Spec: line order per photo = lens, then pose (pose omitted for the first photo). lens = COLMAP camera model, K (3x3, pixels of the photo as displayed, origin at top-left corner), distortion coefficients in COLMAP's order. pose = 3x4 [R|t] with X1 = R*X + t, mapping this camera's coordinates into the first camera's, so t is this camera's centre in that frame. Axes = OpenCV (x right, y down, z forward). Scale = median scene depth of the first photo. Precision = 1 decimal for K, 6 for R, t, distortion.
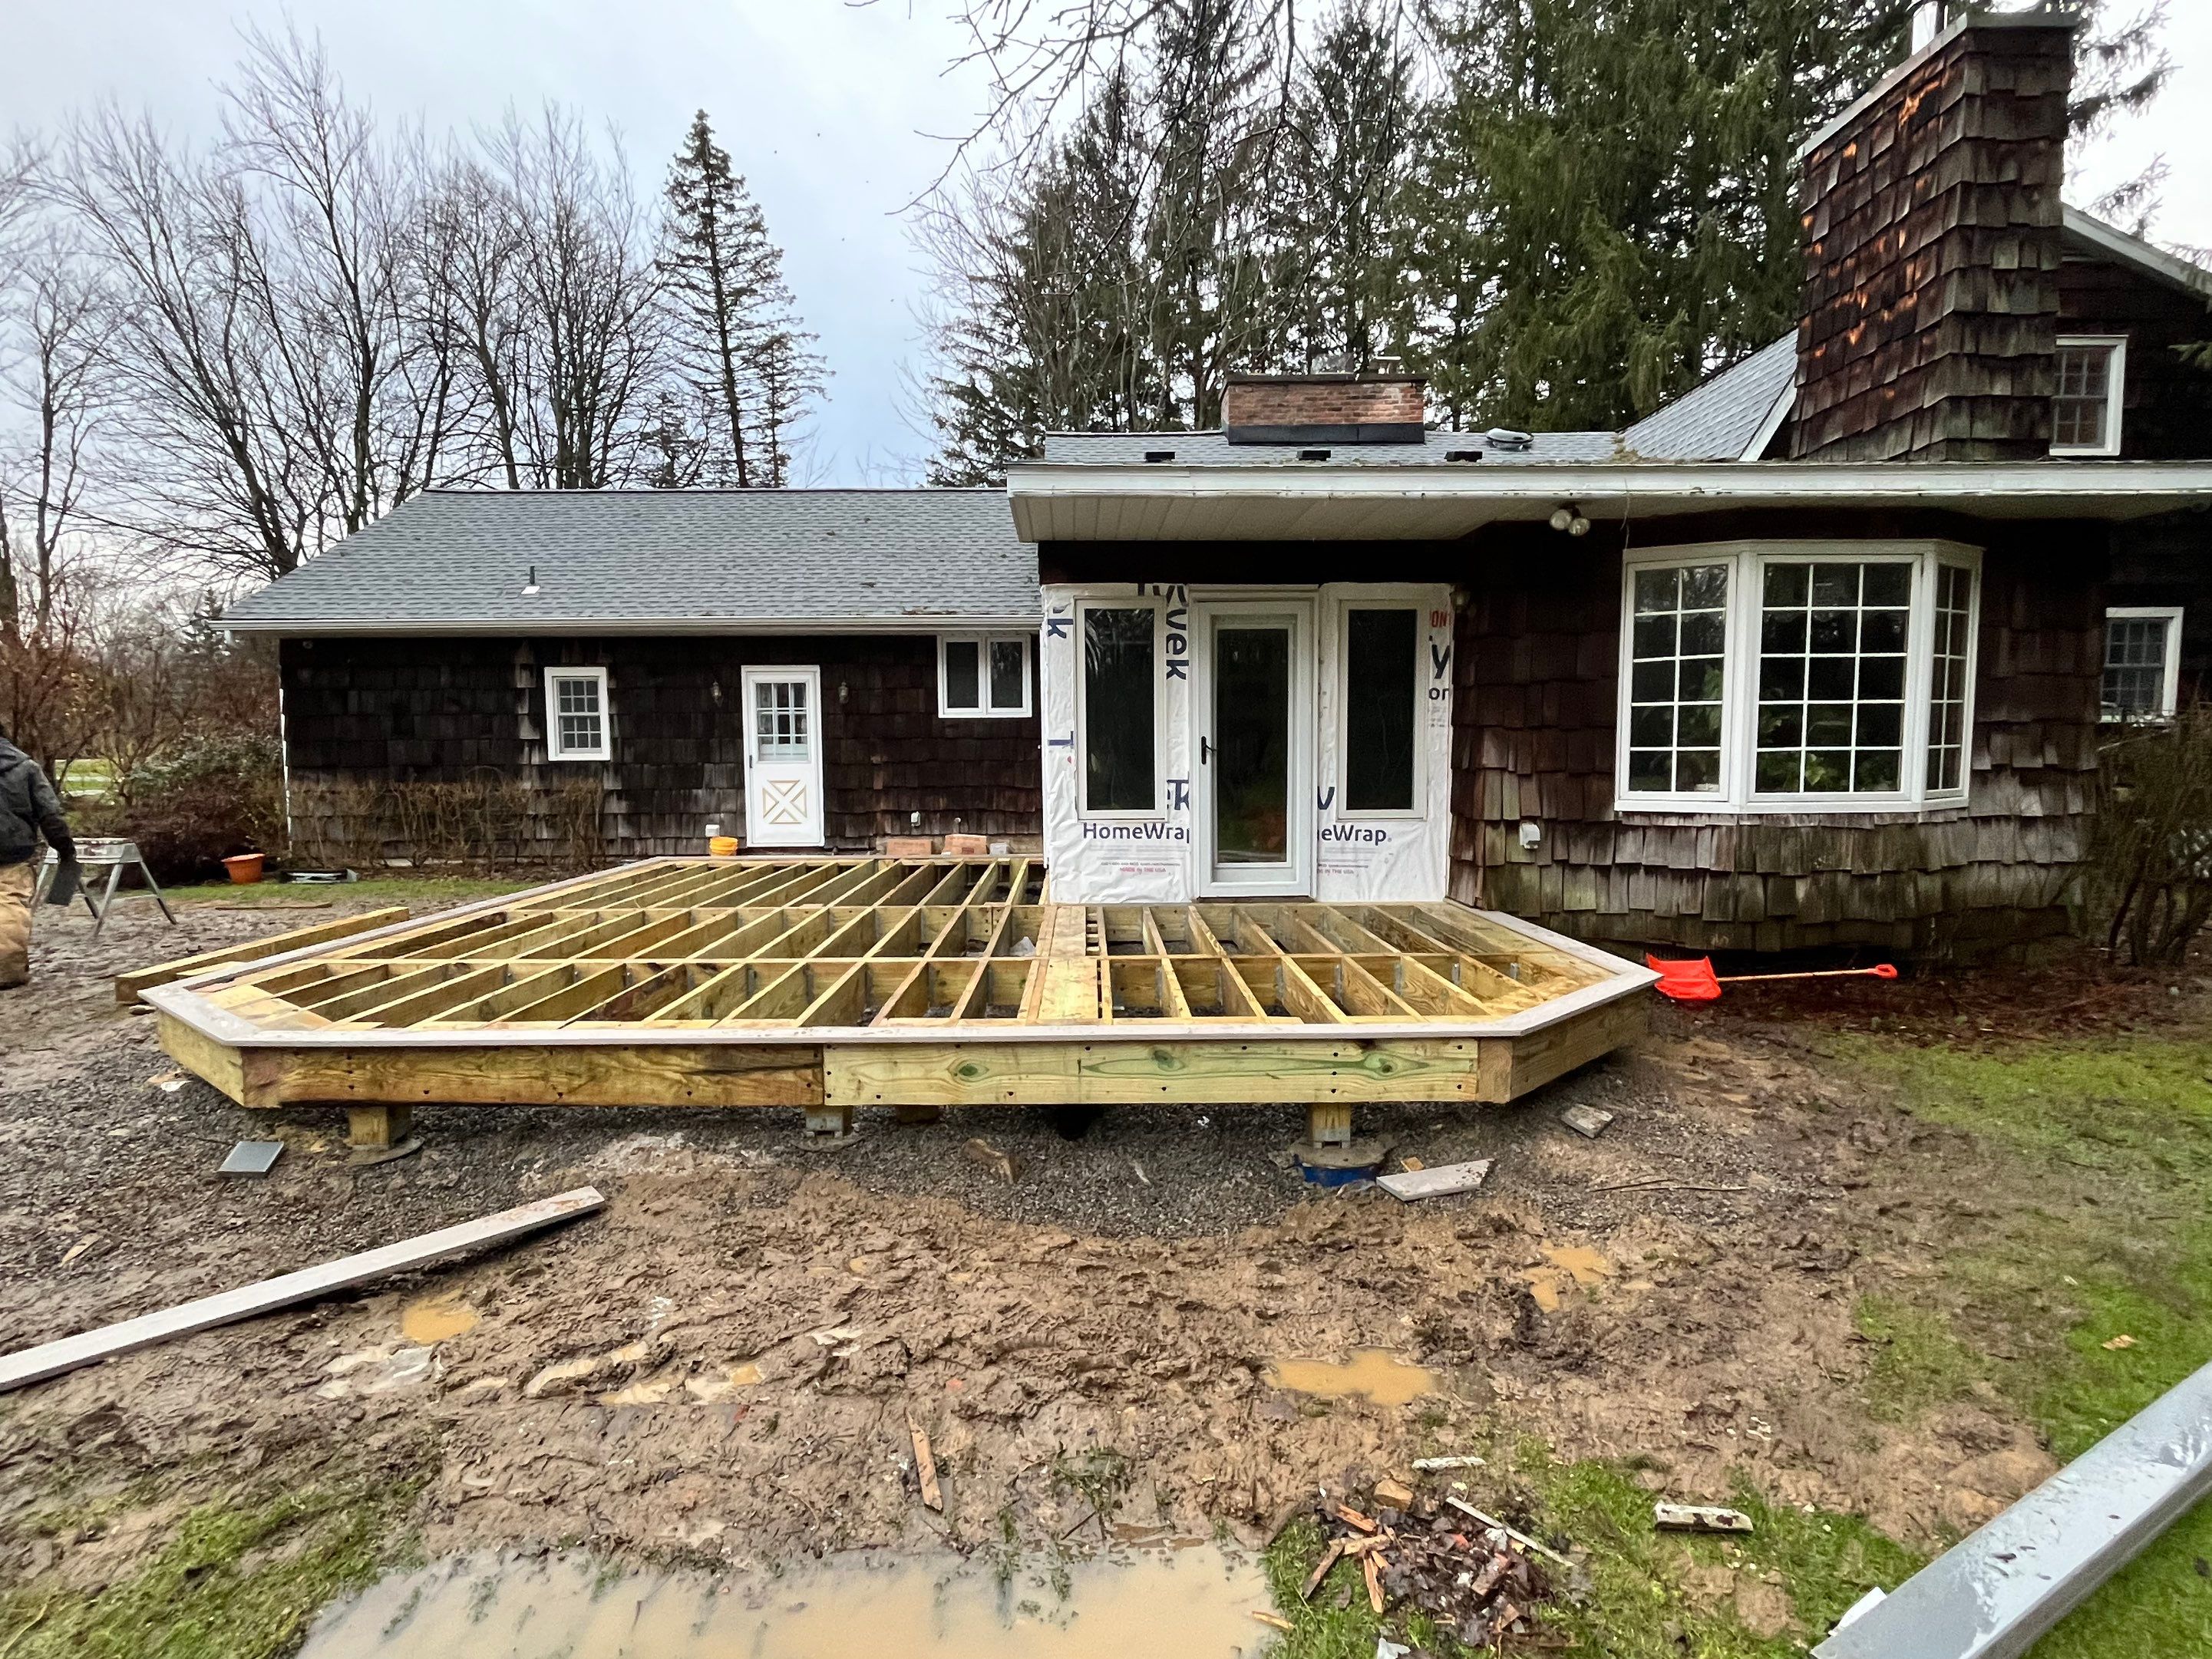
lens RADIAL K [[1063.9, 0, 1104.1], [0, 1063.9, 842.9], [0, 0, 1]] dist [-0.003866, -0.000660]
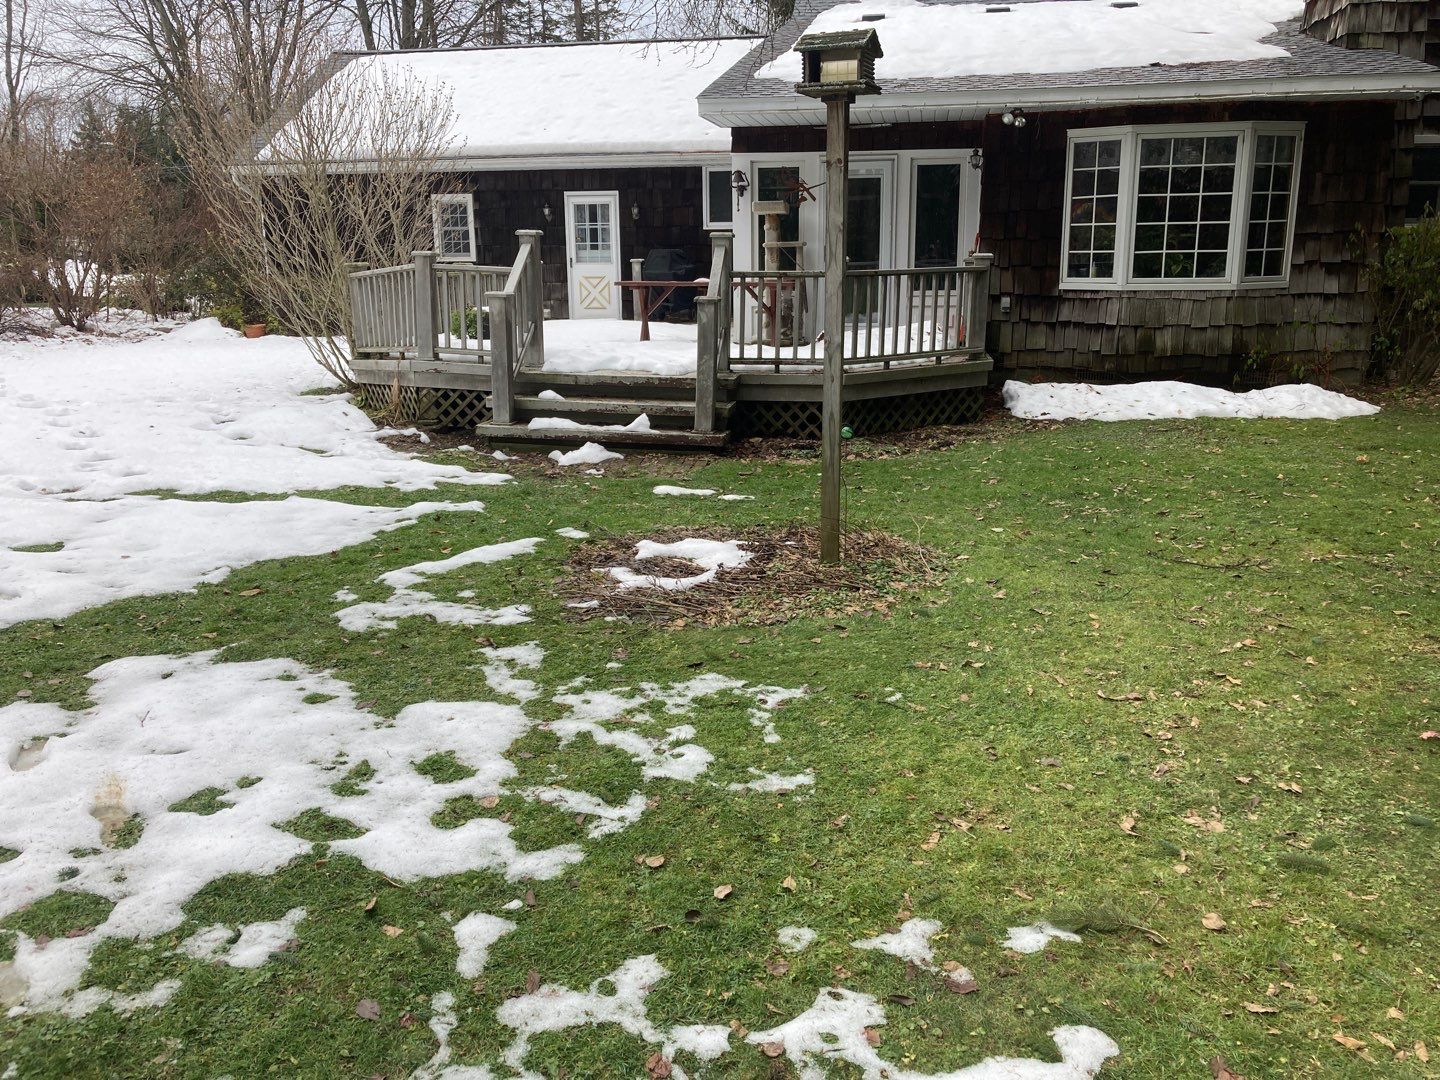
lens RADIAL K [[1189.9, 0, 720.0], [0, 1189.9, 540.0], [0, 0, 1]] dist [0.011009, 0.000372]
pose [[0.980124, 0.043905, -0.193465, 0.310358], [-0.014797, 0.988665, 0.149405, 0.081920], [0.197831, -0.143573, 0.969665, -0.925018]]
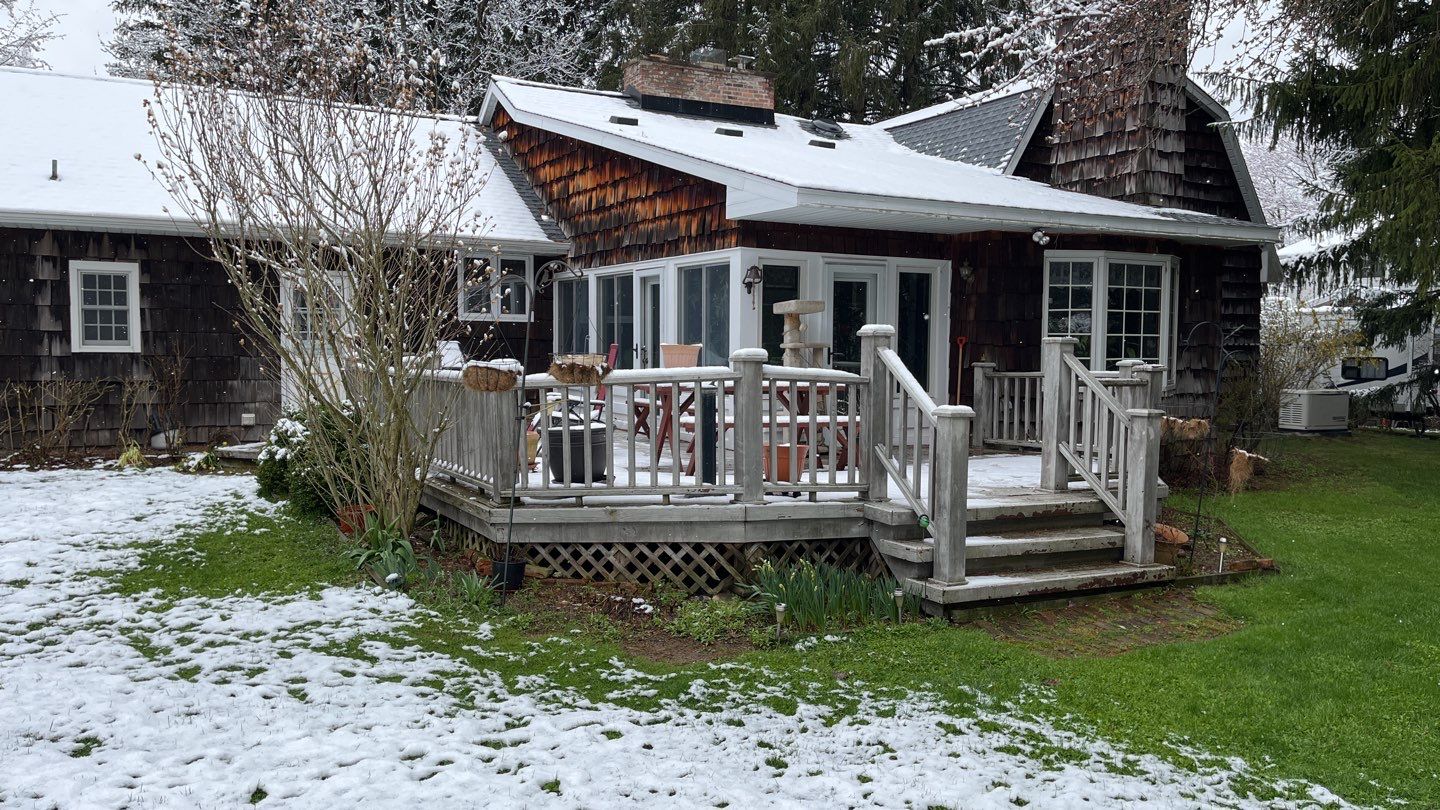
lens RADIAL K [[1090.5, 0, 728.7], [0, 1090.5, 405.0], [0, 0, 1]] dist [0.077151, -0.104058]
pose [[0.882780, -0.010384, 0.469671, -0.812447], [0.024738, 0.999396, -0.024402, 0.024411], [-0.469134, 0.033160, 0.882504, -0.381279]]
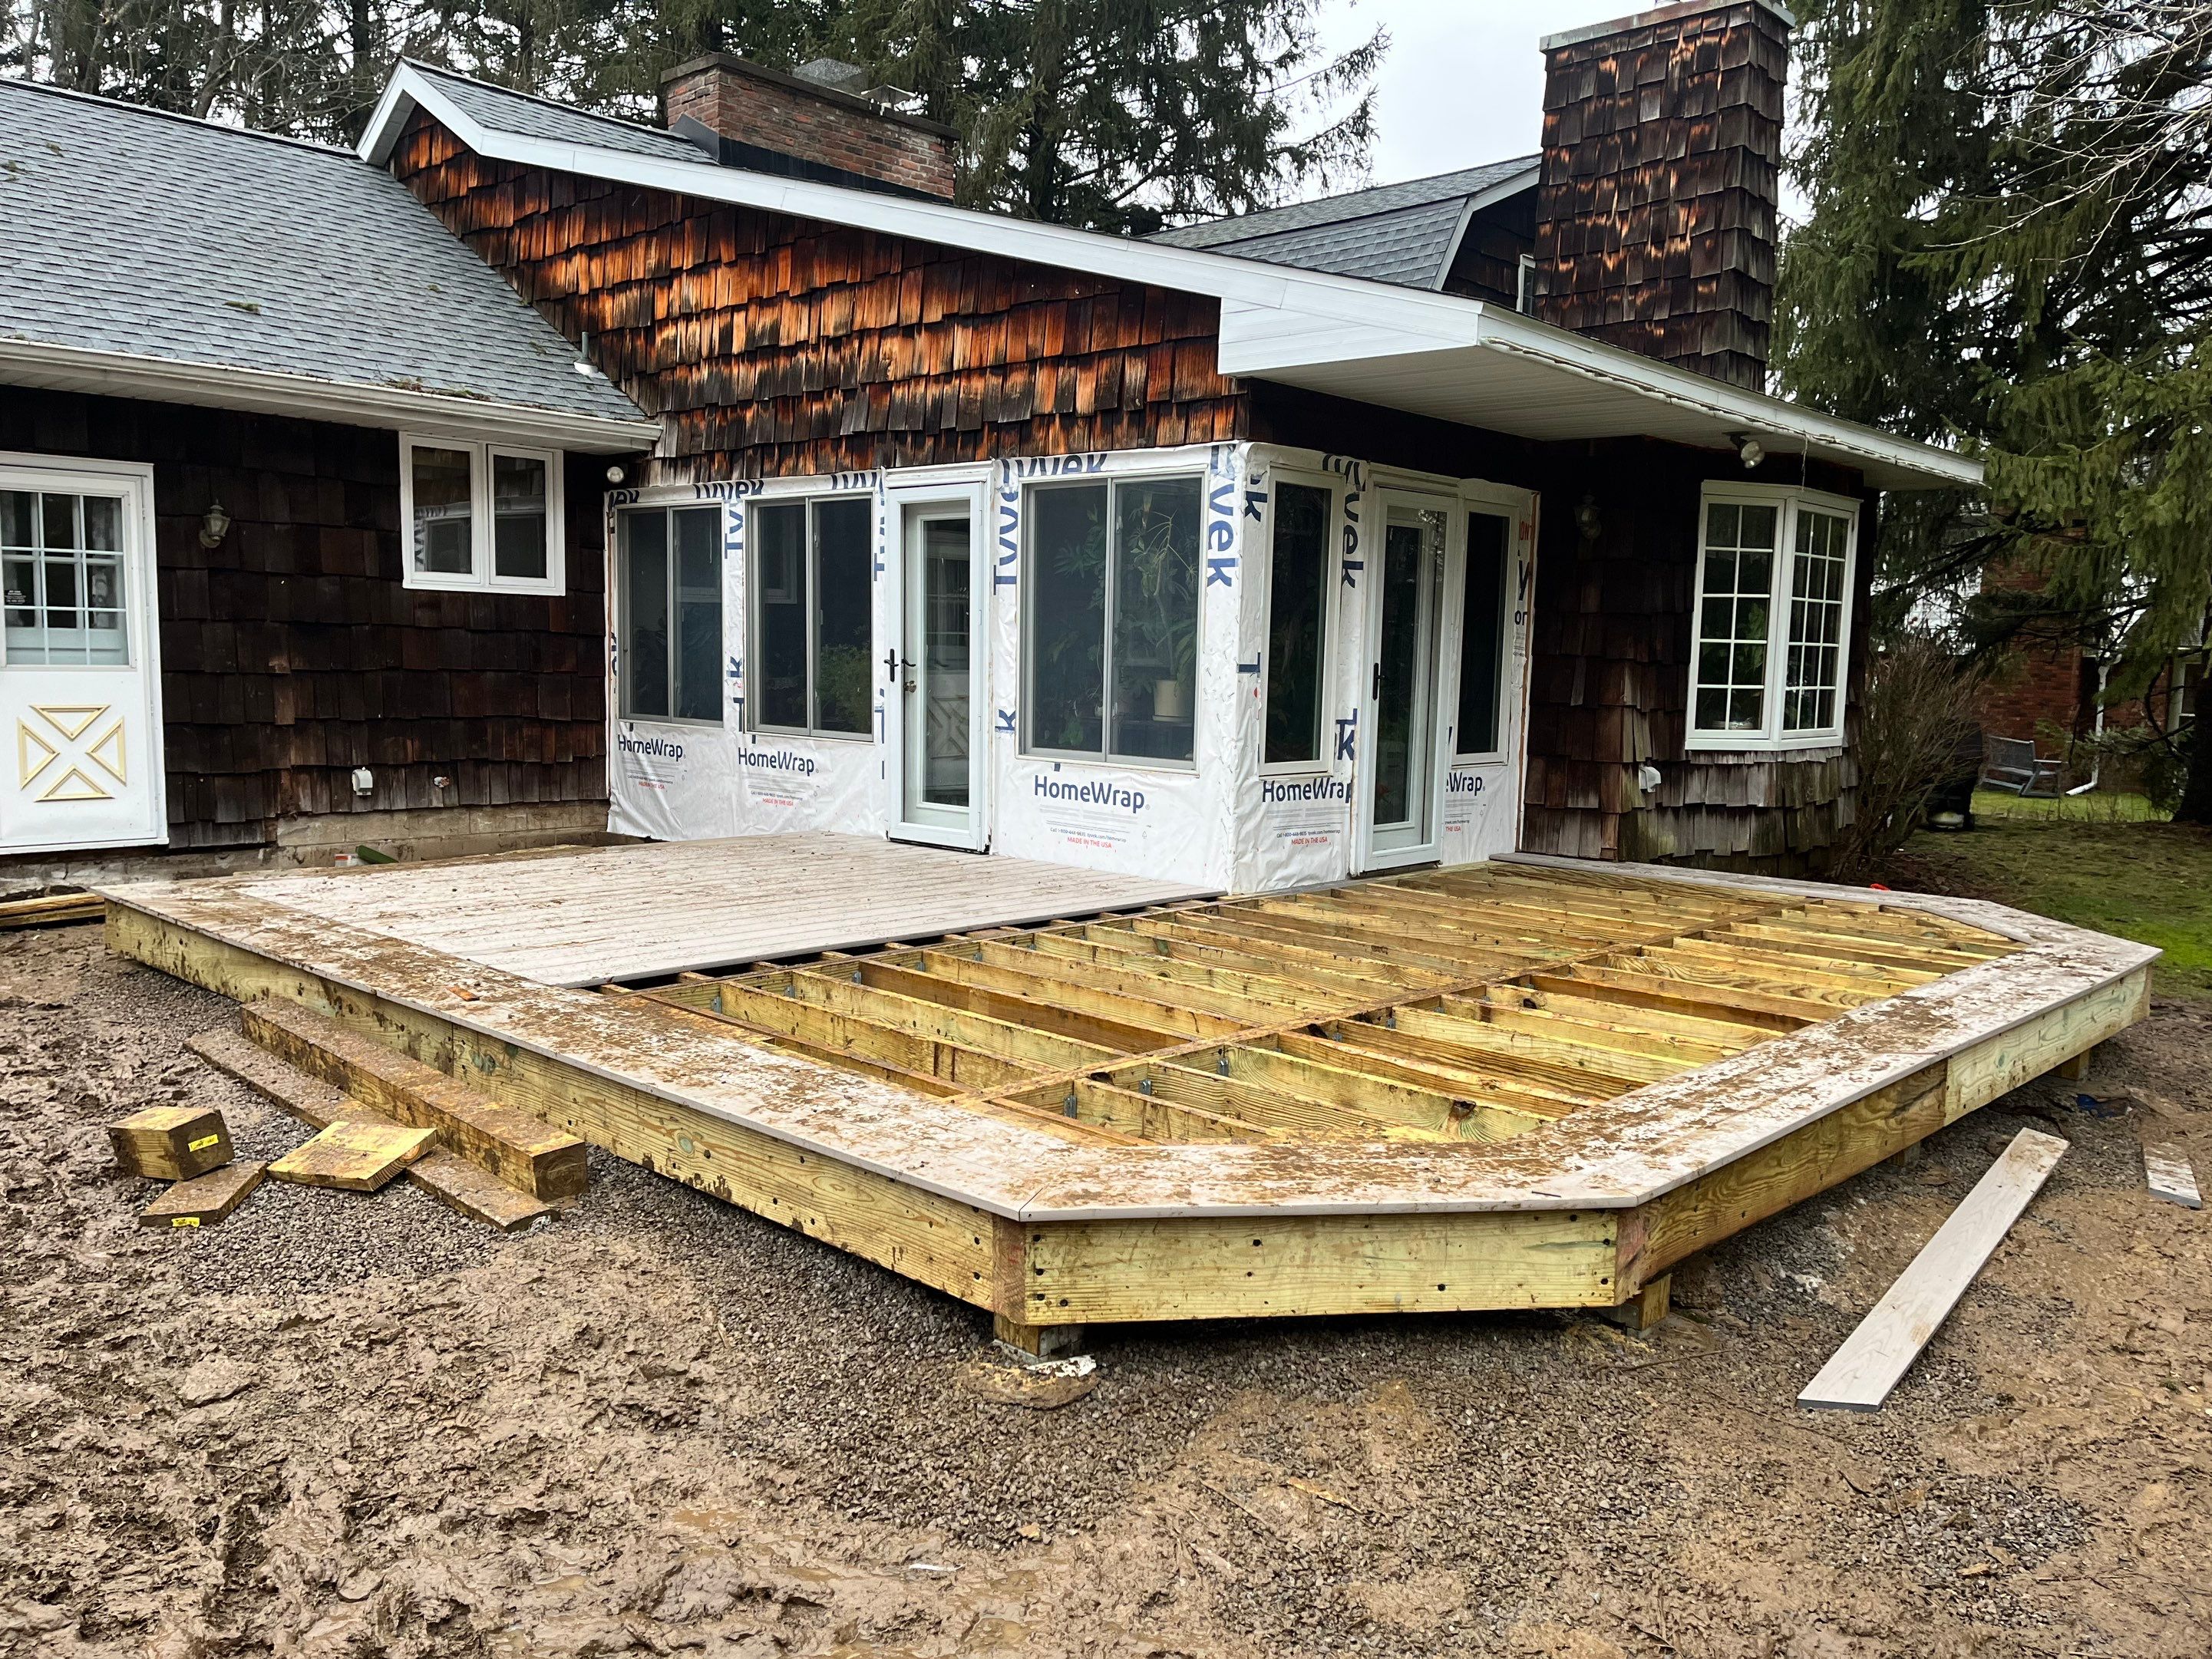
lens RADIAL K [[1660.9, 0, 1099.8], [0, 1660.9, 833.6], [0, 0, 1]] dist [0.075757, -0.096800]
pose [[0.694794, -0.054099, 0.717171, -0.909676], [0.034206, 0.998524, 0.042183, -0.033843], [-0.718395, -0.004777, 0.695619, 0.298837]]
